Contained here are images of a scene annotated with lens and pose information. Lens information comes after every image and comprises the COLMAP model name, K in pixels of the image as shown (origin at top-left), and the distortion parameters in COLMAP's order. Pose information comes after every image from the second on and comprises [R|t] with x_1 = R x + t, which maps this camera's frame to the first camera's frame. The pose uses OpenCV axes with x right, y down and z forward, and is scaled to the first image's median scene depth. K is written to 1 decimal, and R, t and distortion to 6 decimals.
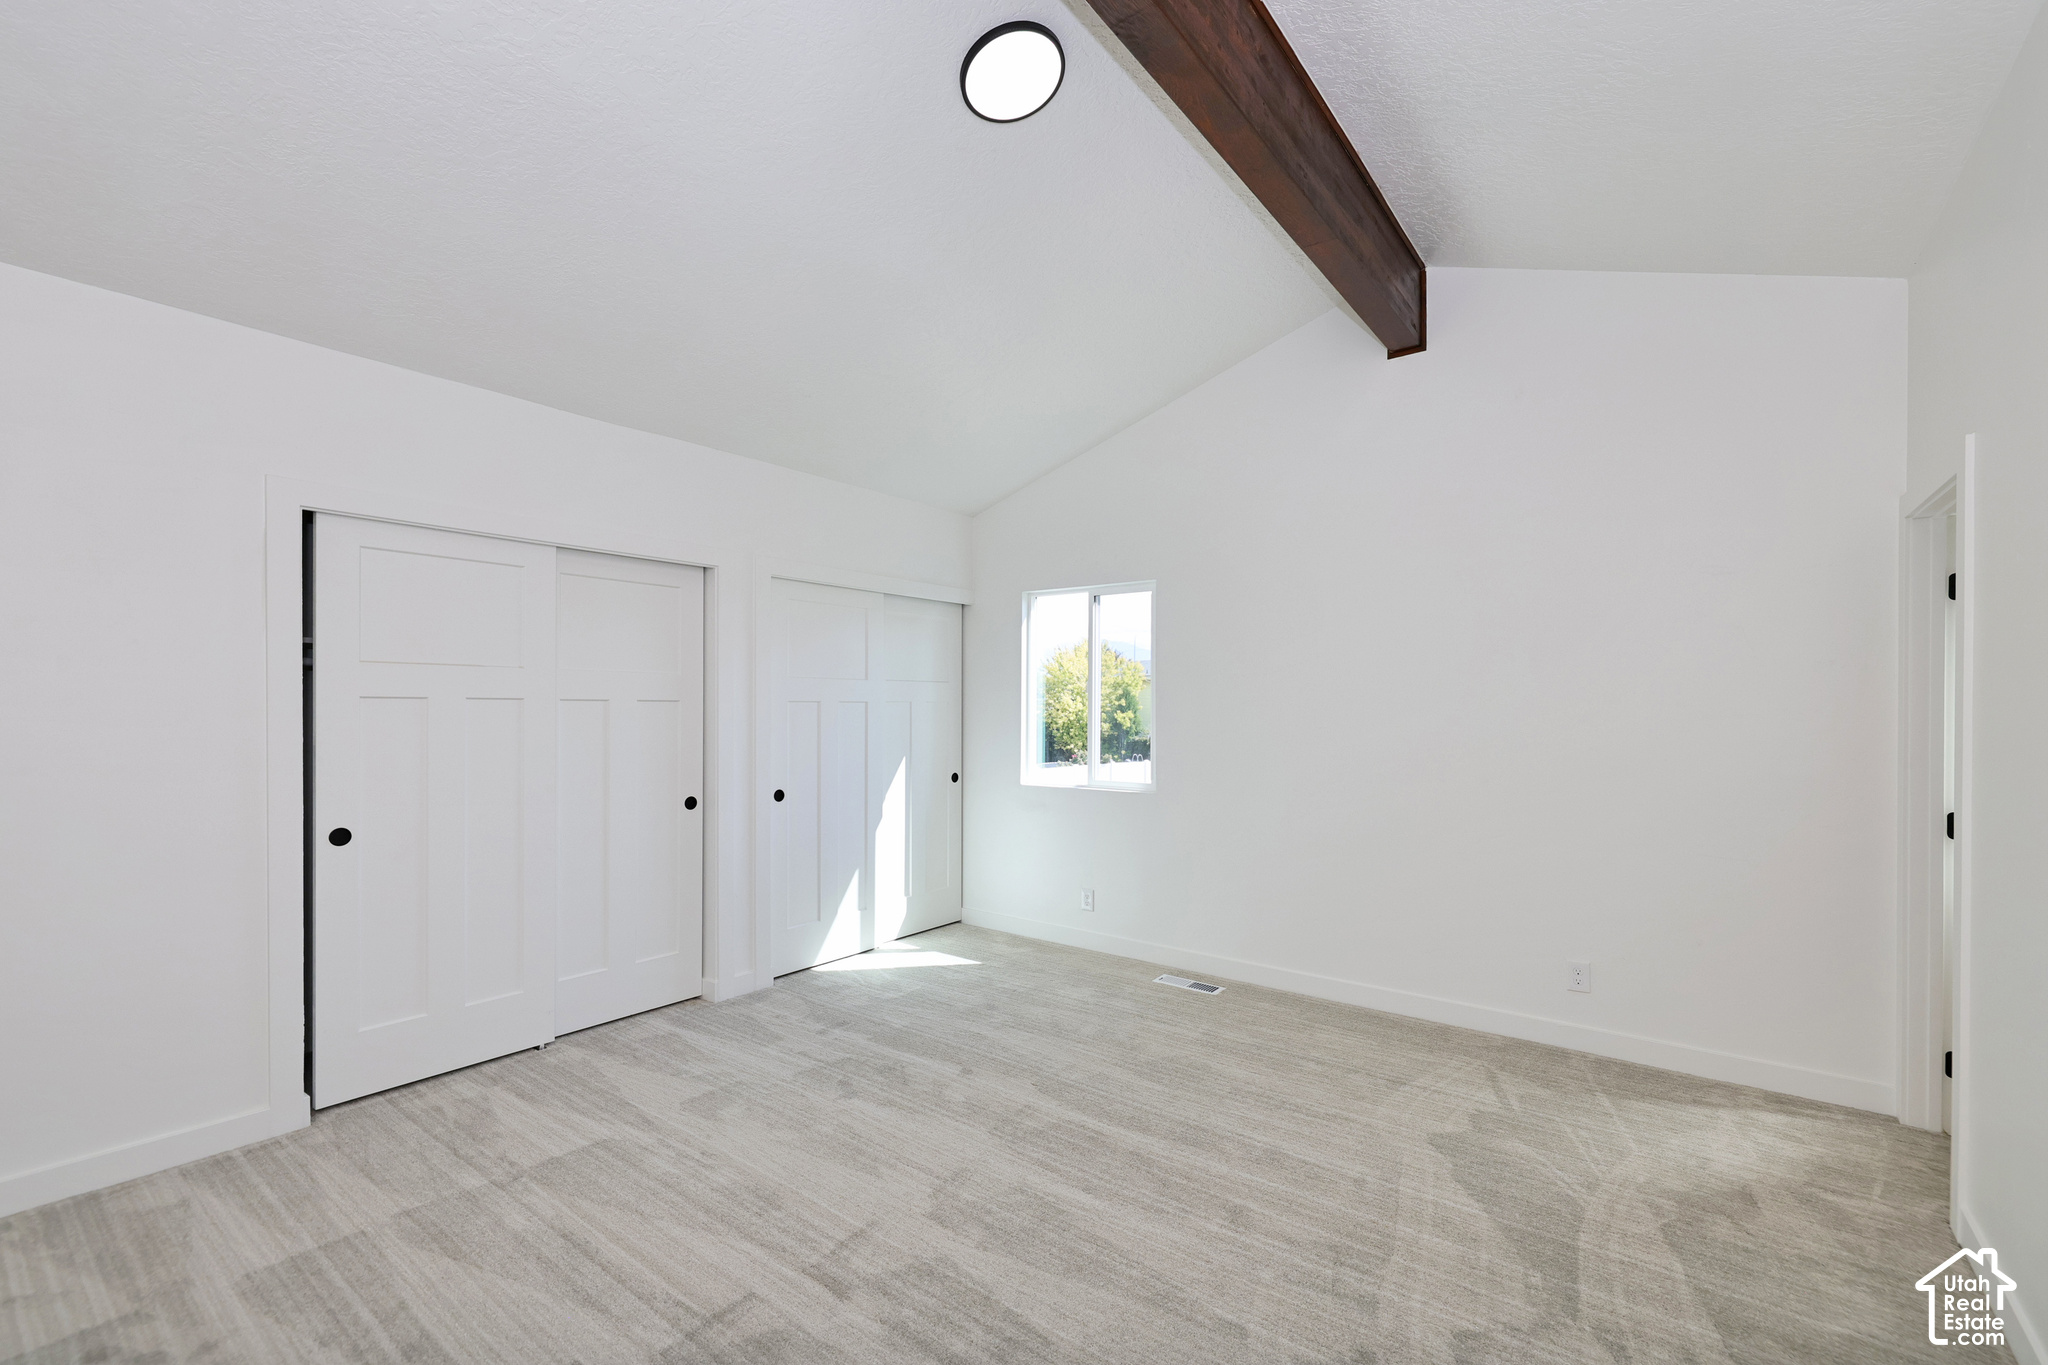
lens RADIAL K [[866.2, 0, 1020.0], [0, 866.2, 700.2], [0, 0, 1]] dist [-0.004500, 0.000513]
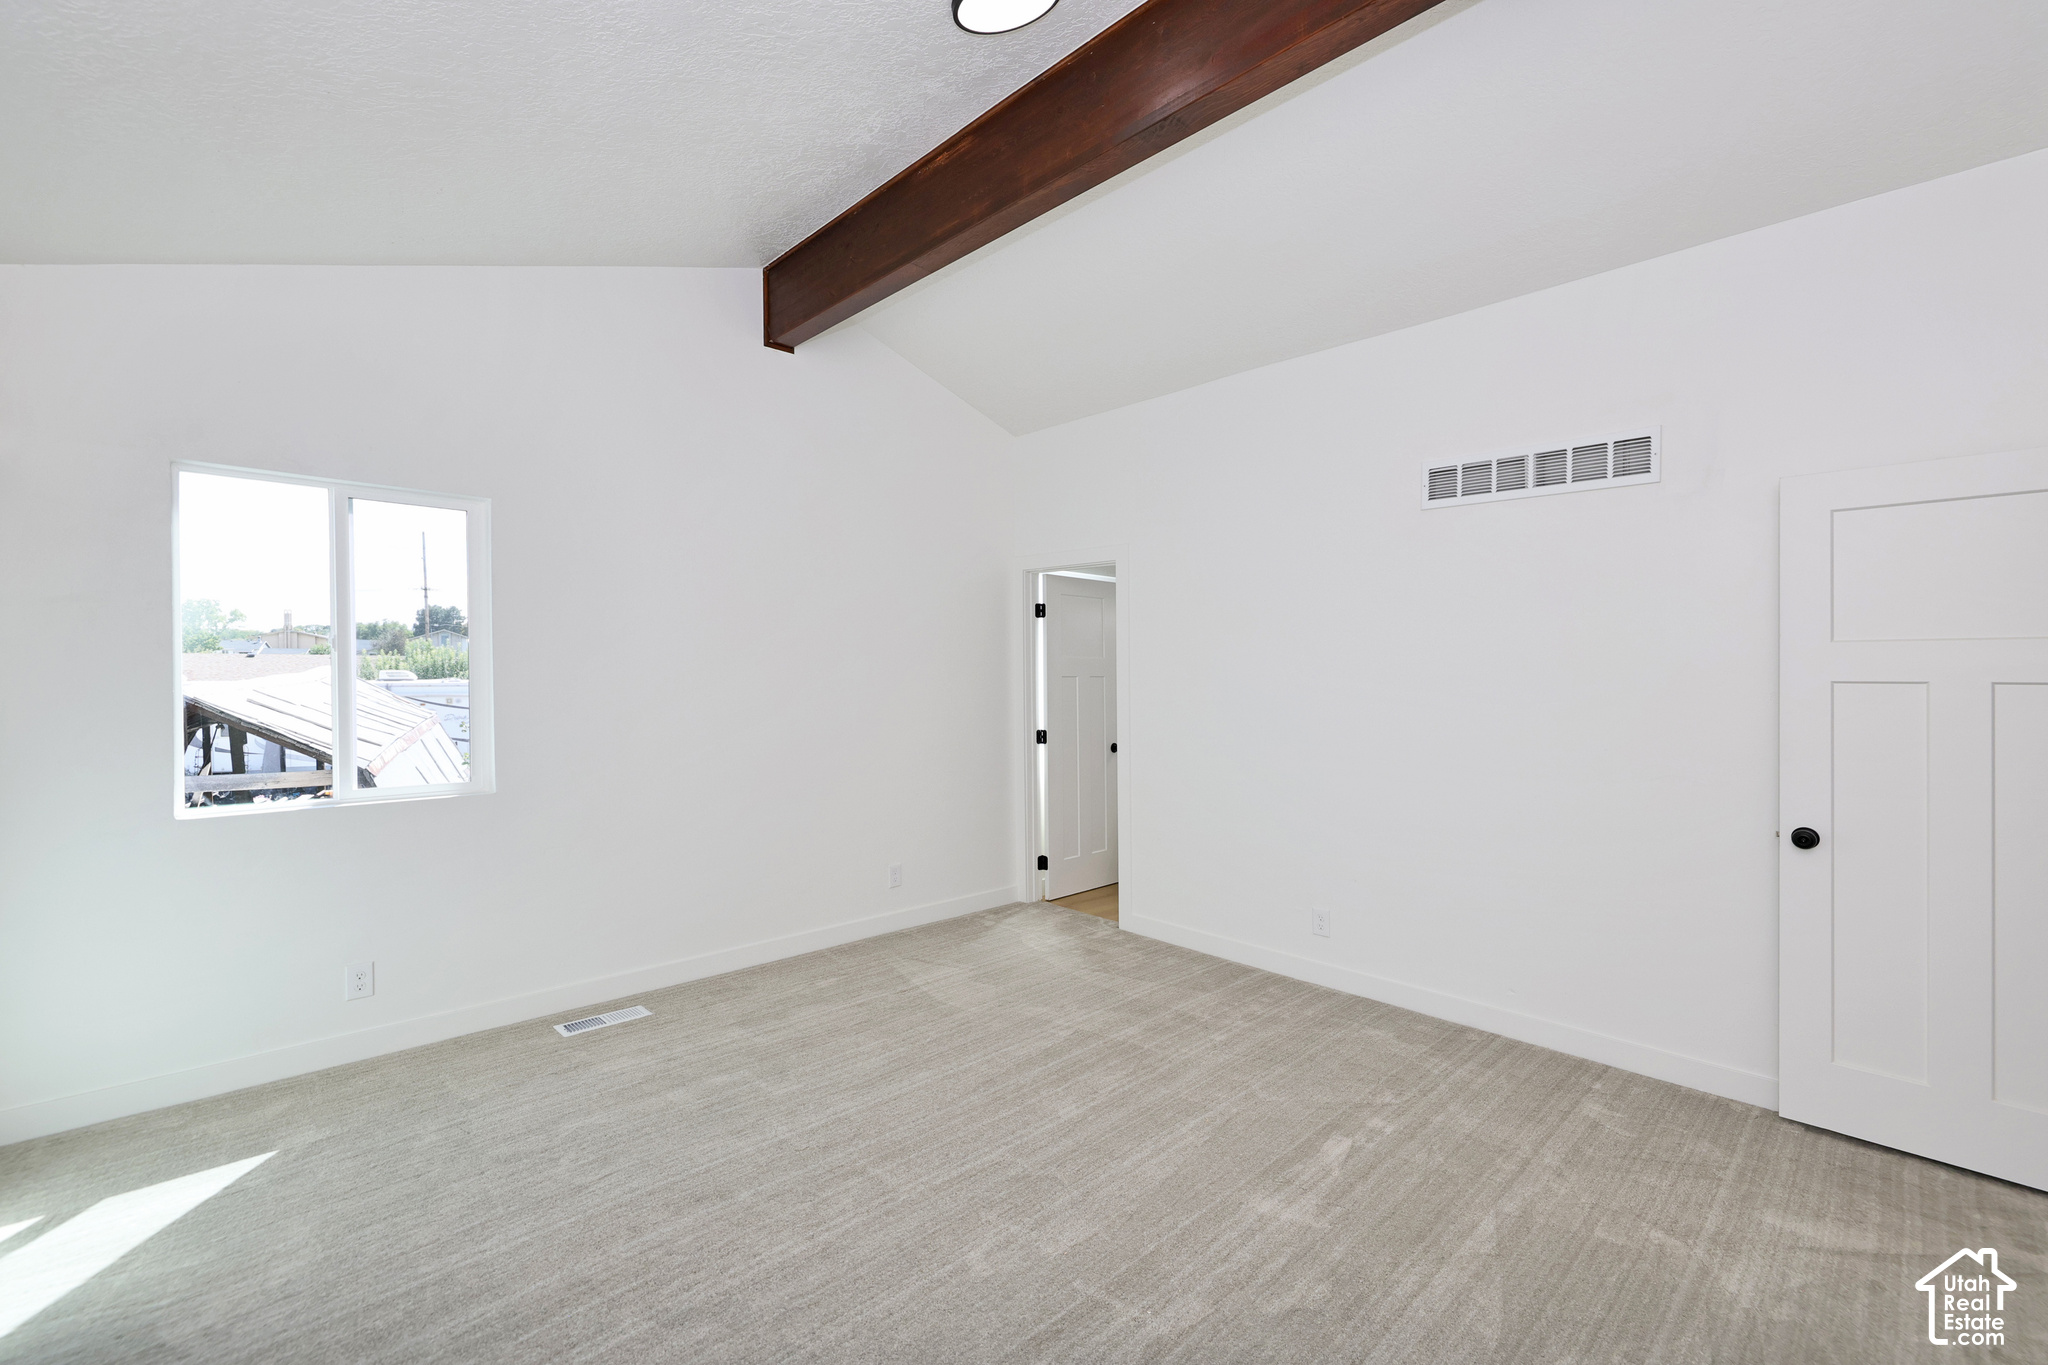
lens RADIAL K [[866.2, 0, 1022.8], [0, 866.2, 678.5], [0, 0, 1]] dist [-0.004500, 0.000513]
pose [[0.176759, -0.007922, 0.984222, -0.678680], [0.001577, 0.999969, 0.007766, 0.008985], [-0.984253, 0.000180, 0.176766, 0.622539]]
